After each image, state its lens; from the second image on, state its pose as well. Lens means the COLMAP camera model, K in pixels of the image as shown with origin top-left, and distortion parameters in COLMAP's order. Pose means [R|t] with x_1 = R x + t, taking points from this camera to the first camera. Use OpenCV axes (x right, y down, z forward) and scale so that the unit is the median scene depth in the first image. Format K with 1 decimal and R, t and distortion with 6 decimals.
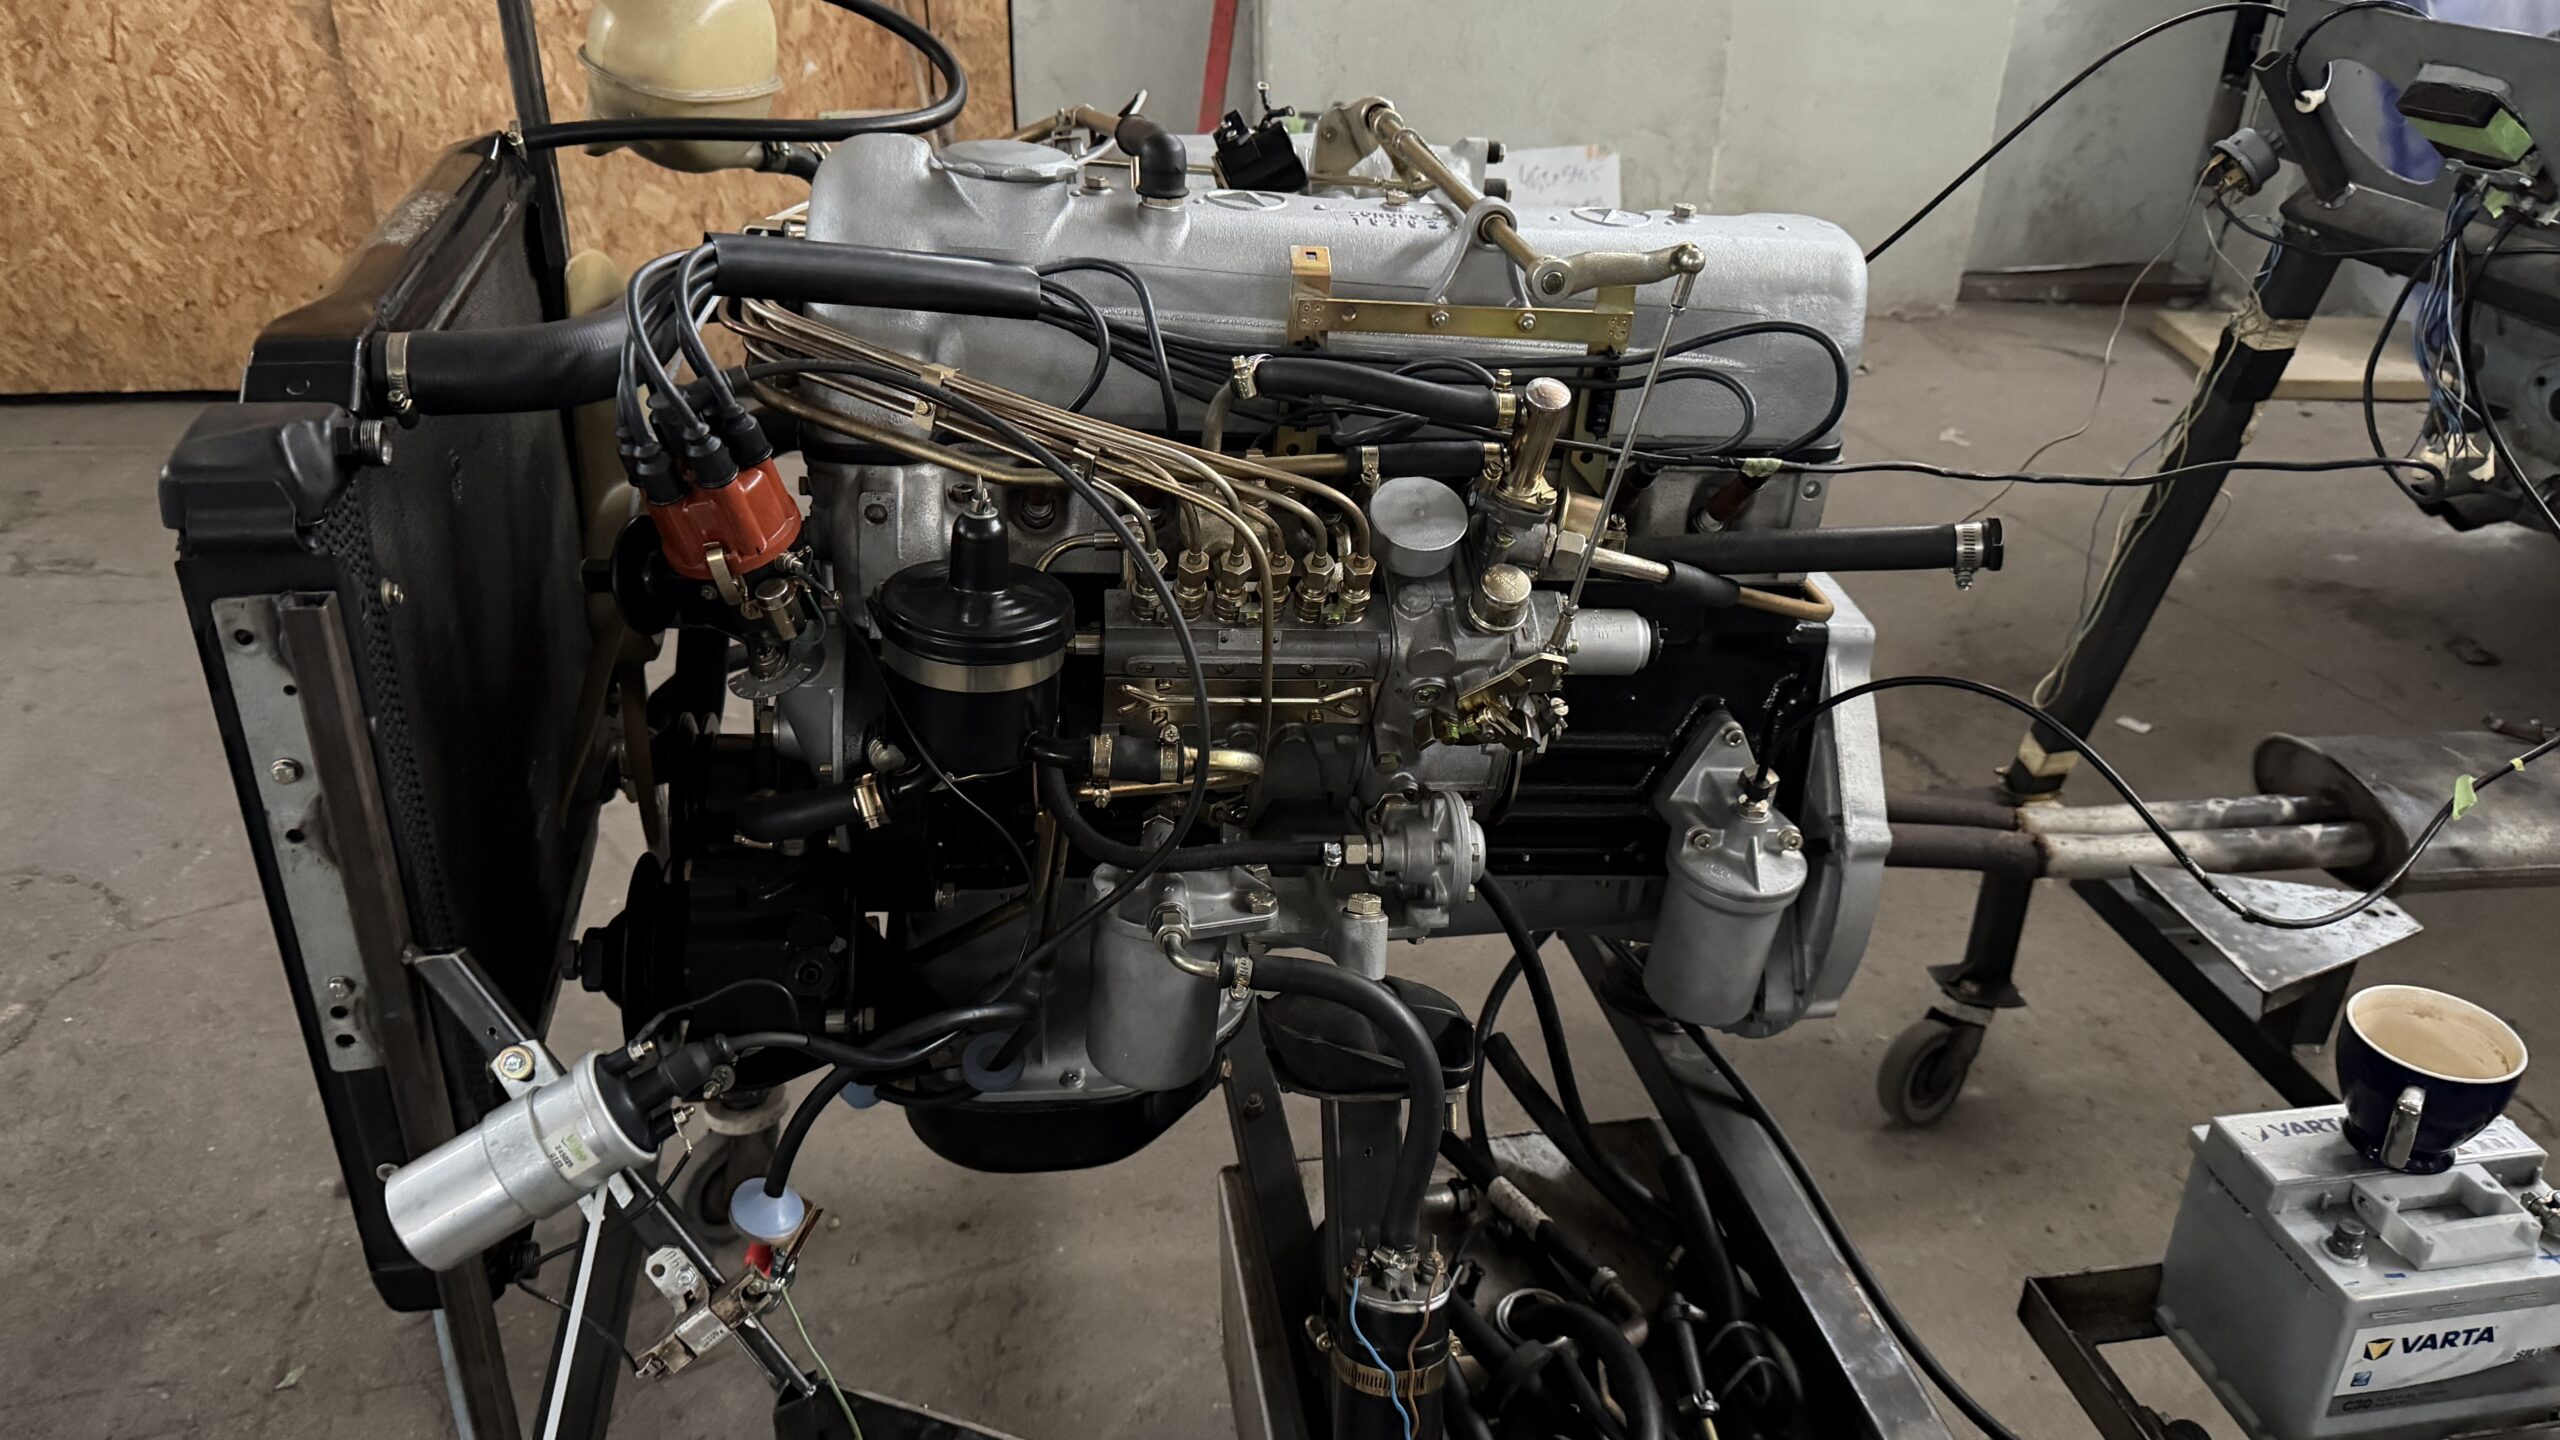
lens RADIAL K [[1794.2, 0, 1264.9], [0, 1794.2, 715.0], [0, 0, 1]] dist [0.091341, -0.182175]
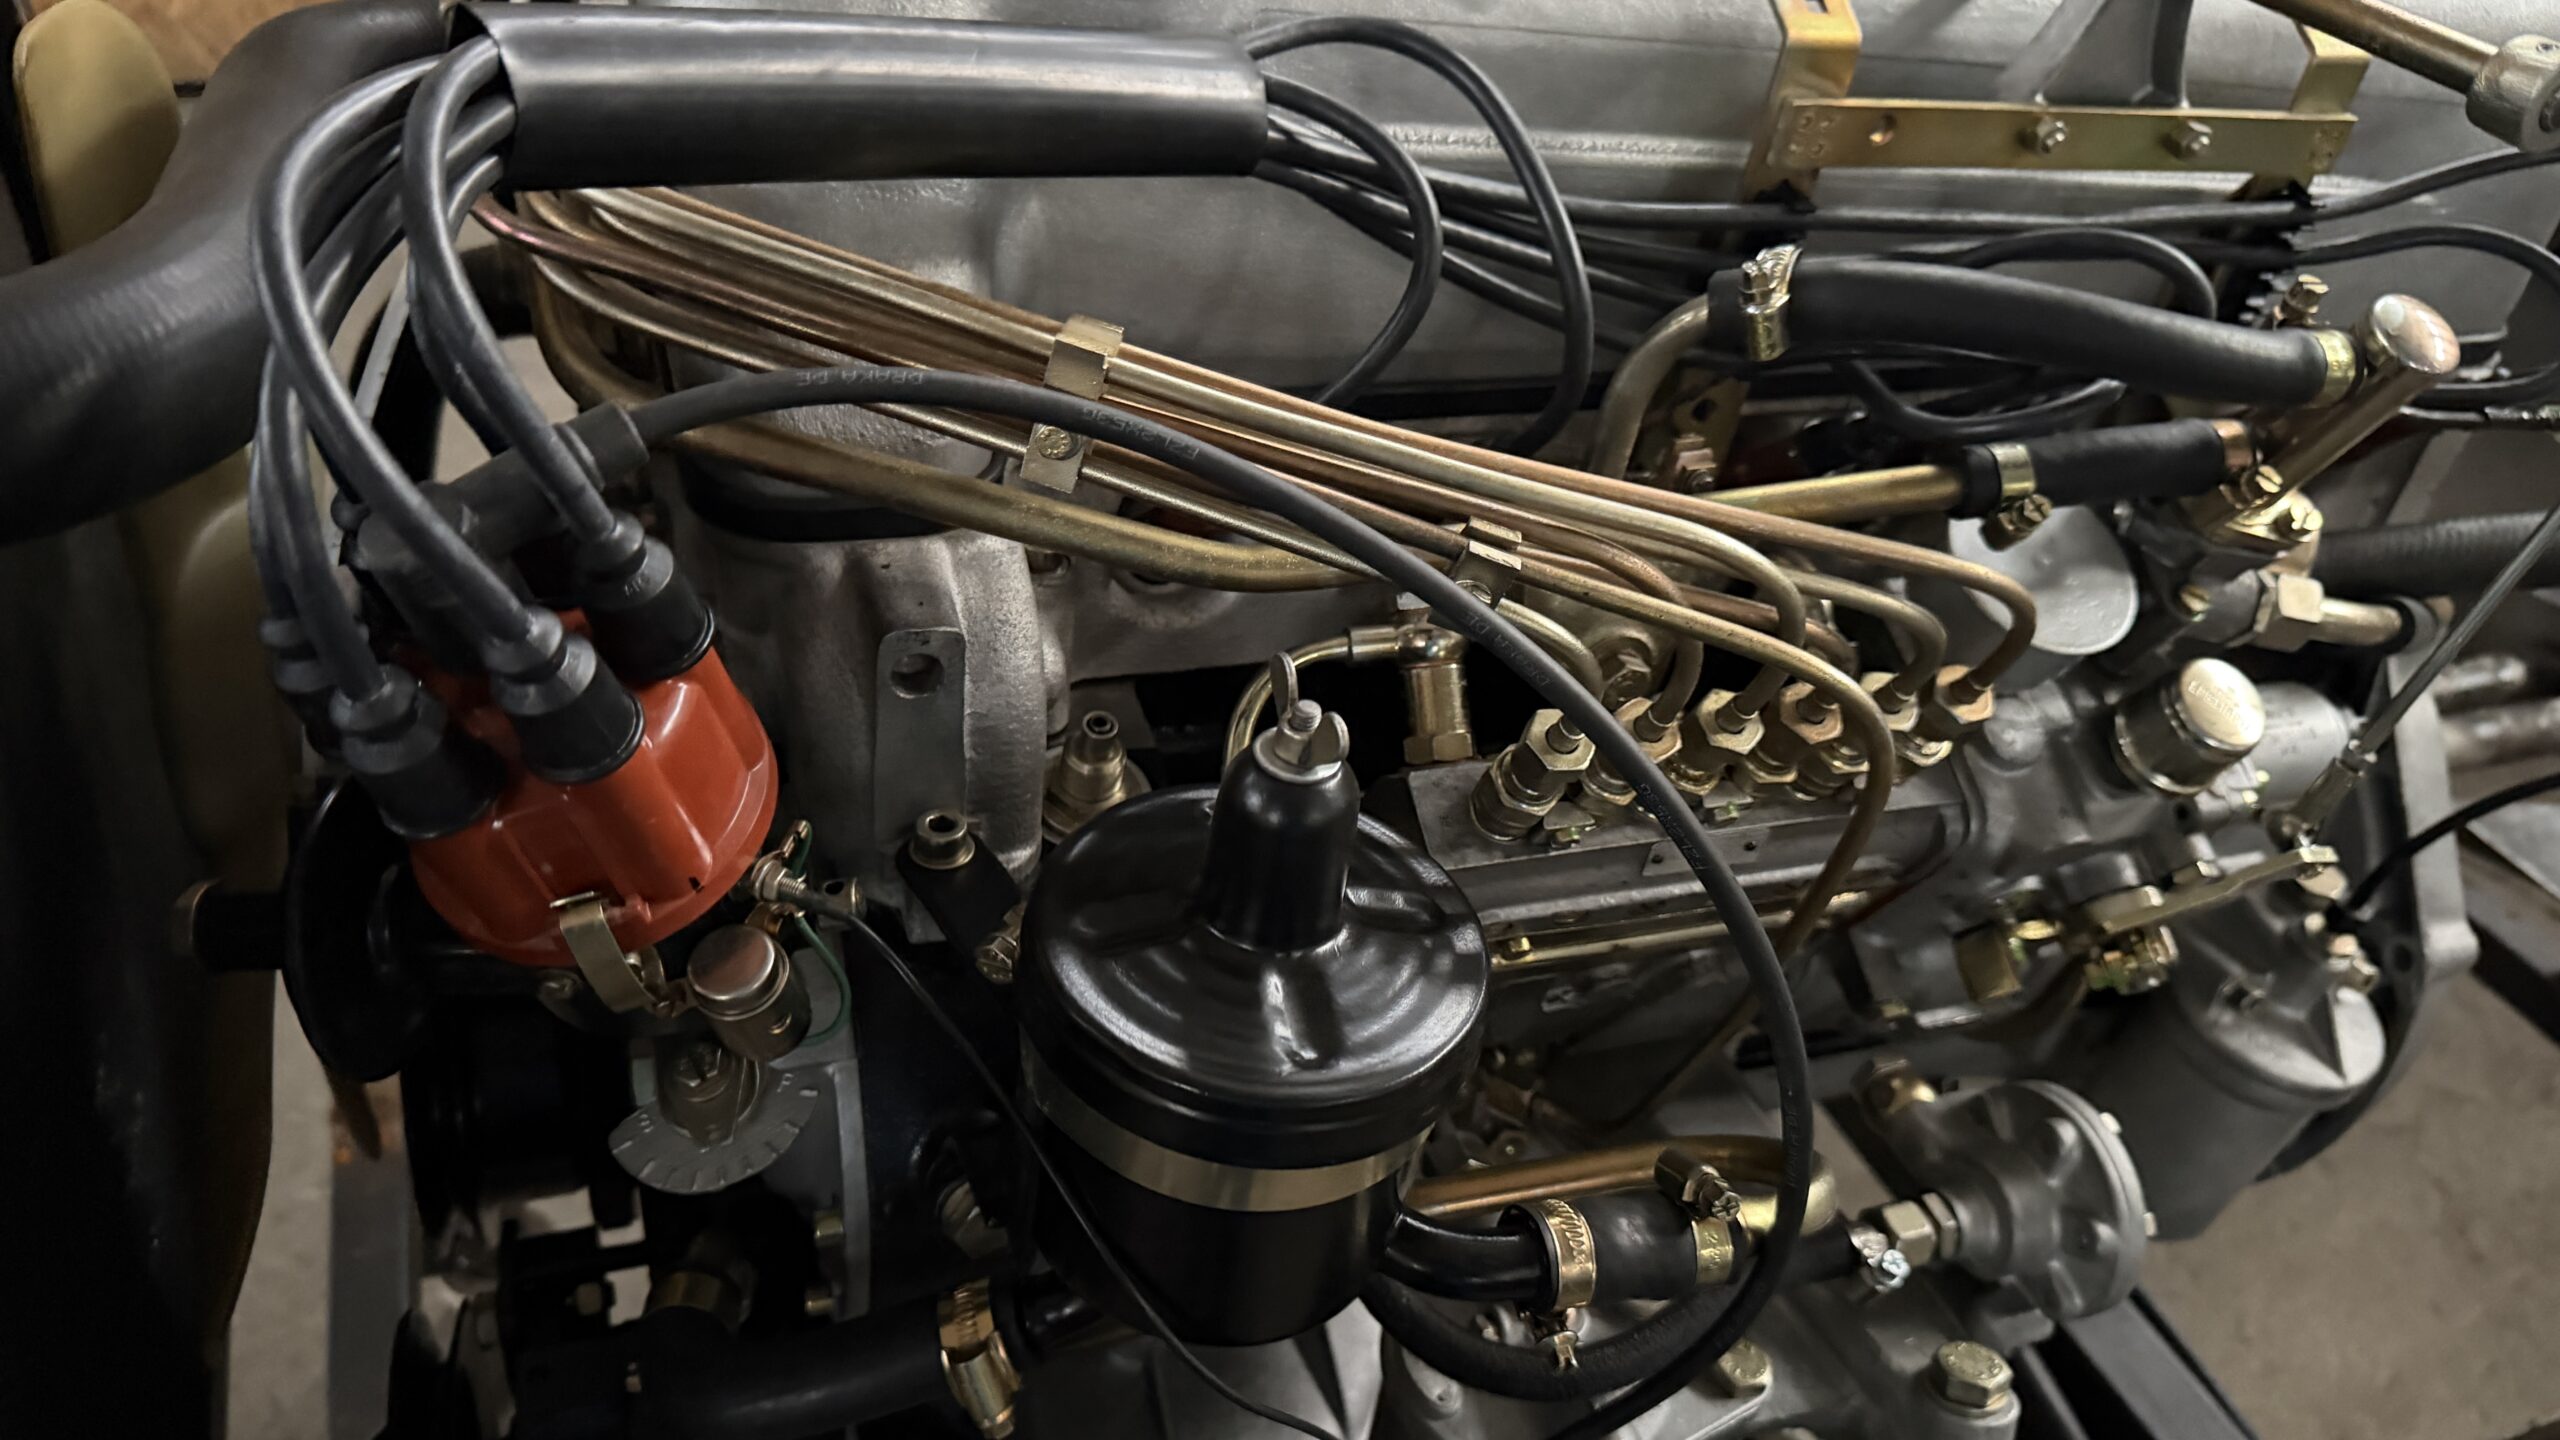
lens RADIAL K [[1880.5, 0, 1273.7], [0, 1880.5, 726.0], [0, 0, 1]] dist [0.039371, -0.107211]
pose [[0.979182, -0.080846, 0.186191, -0.206794], [0.046318, 0.982053, 0.182830, -0.167489], [-0.197631, -0.170400, 0.965353, 0.536110]]
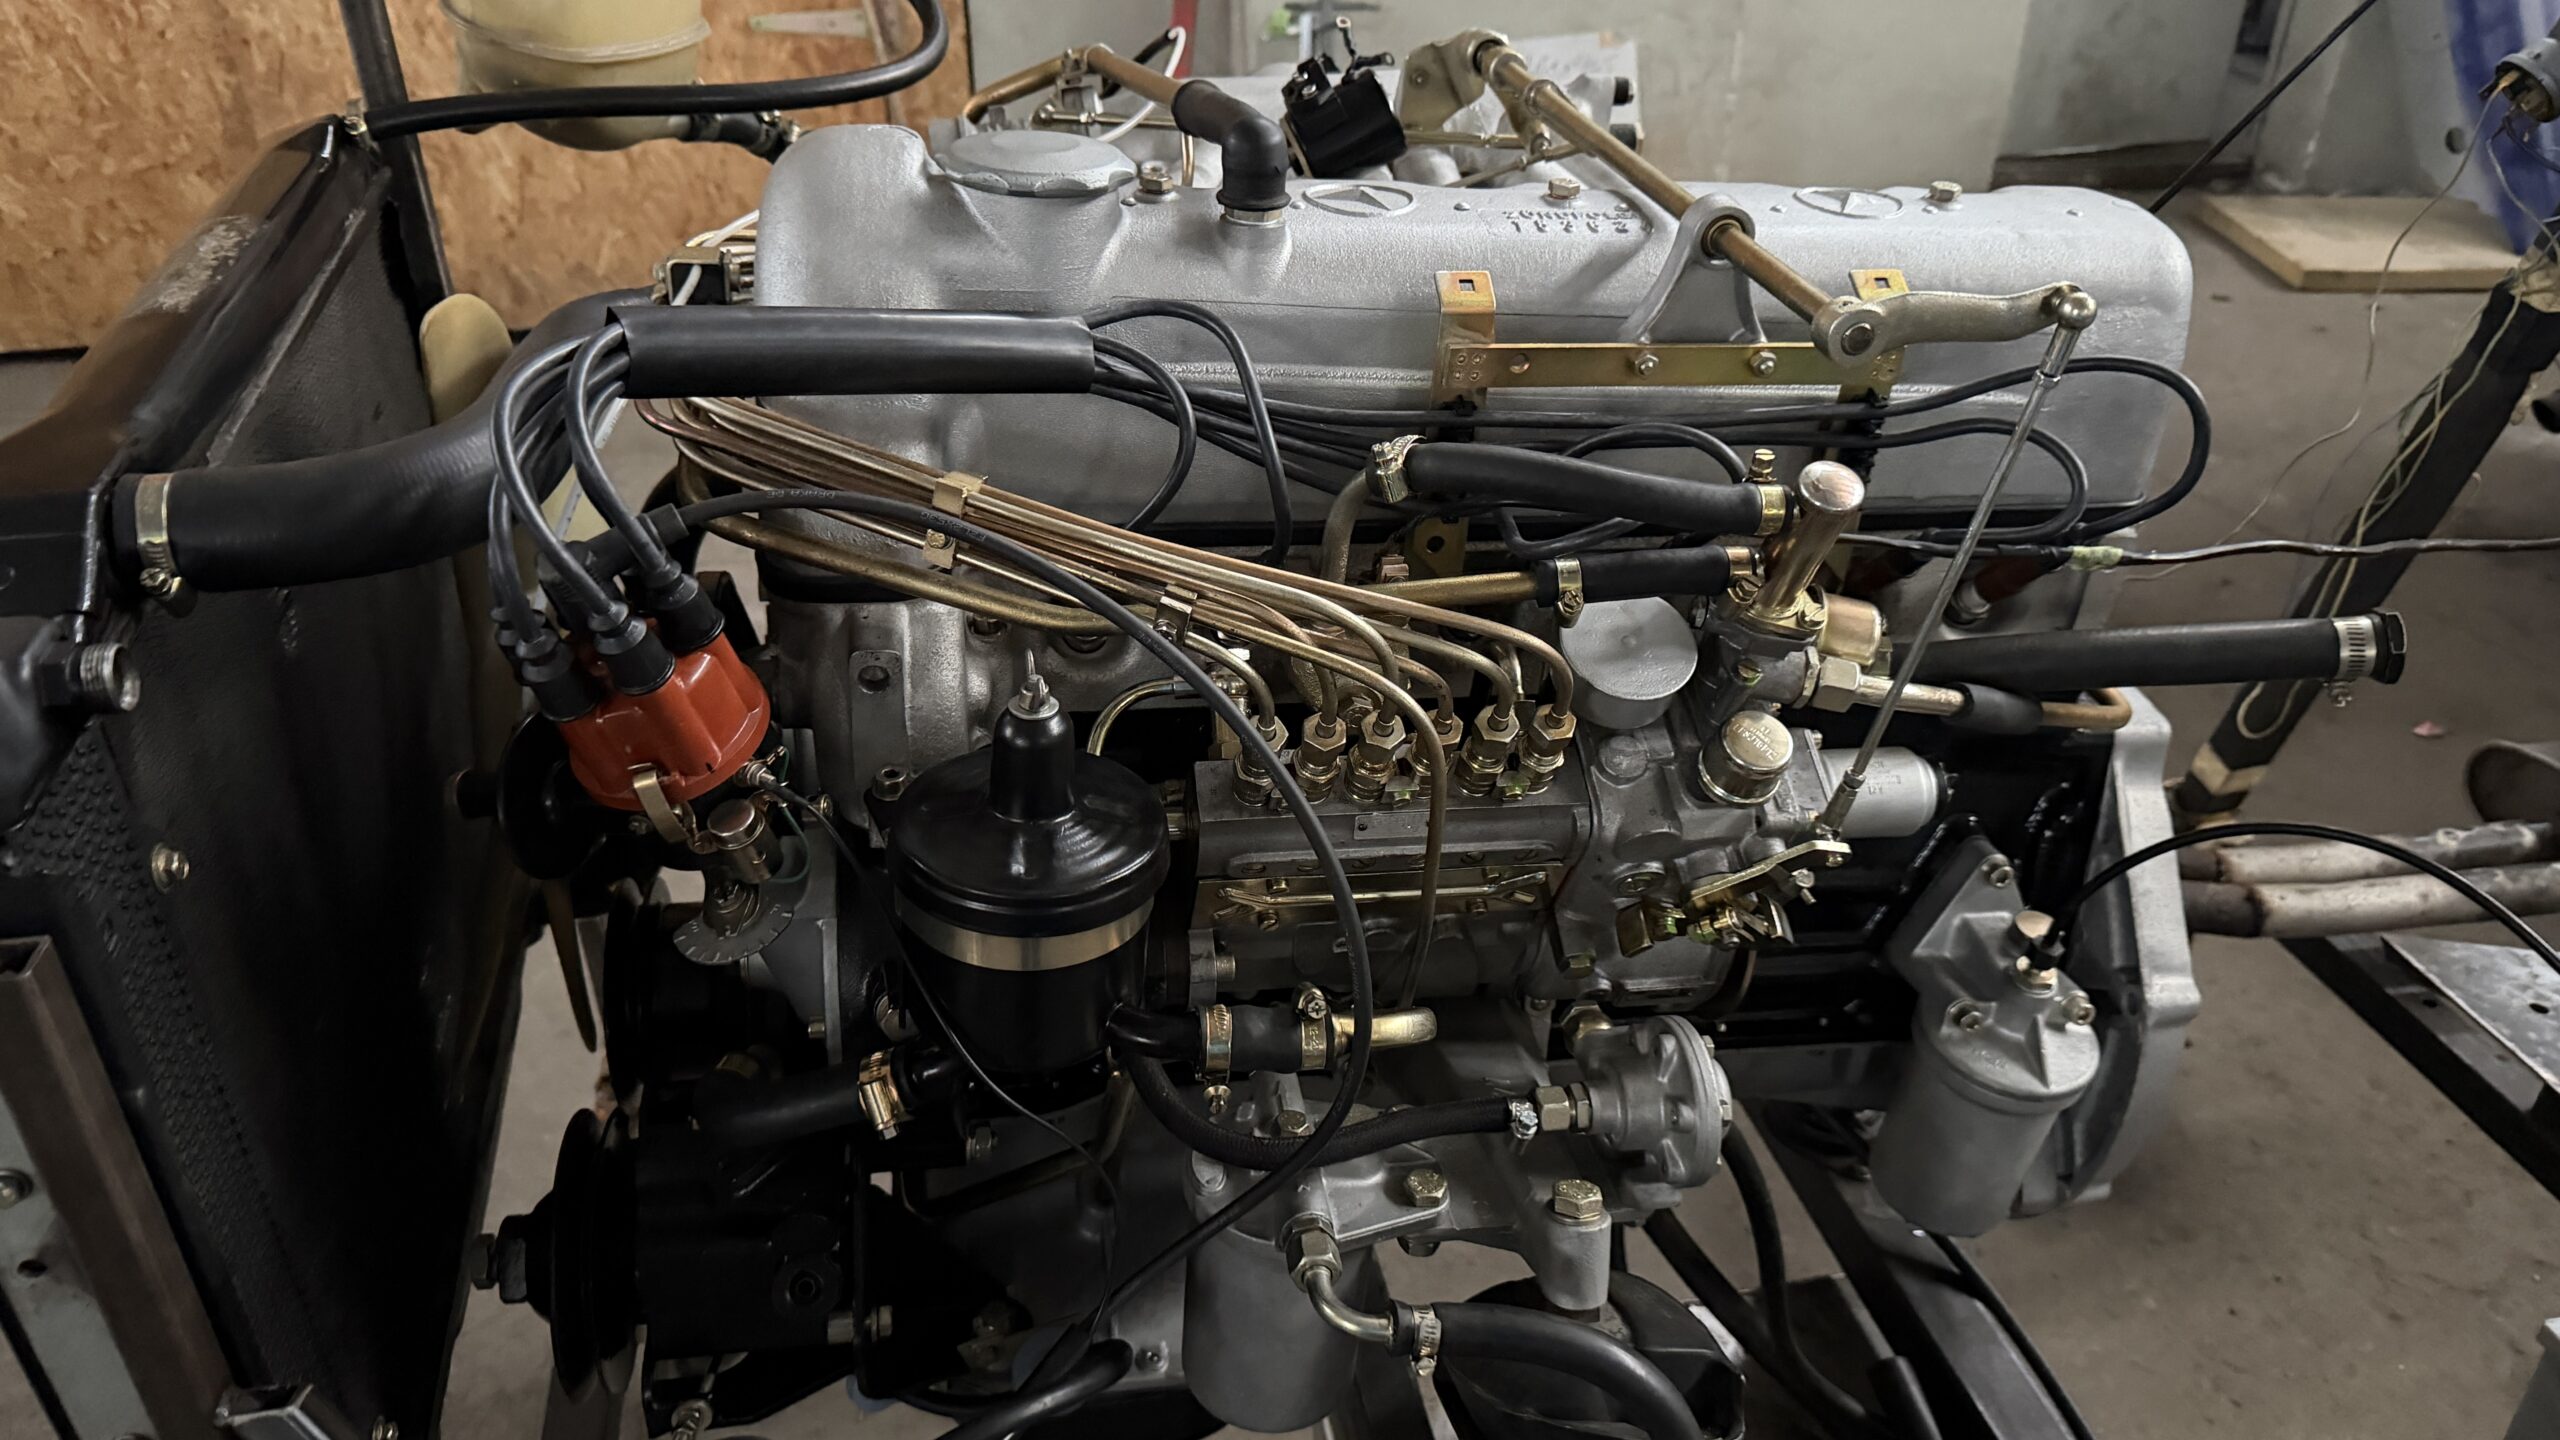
lens RADIAL K [[1815.8, 0, 1267.8], [0, 1815.8, 699.8], [0, 0, 1]] dist [0.055152, -0.102835]
pose [[0.999215, -0.033459, 0.021213, -0.073146], [0.032310, 0.998105, 0.052368, -0.129393], [-0.022925, -0.051641, 0.998403, 0.271000]]
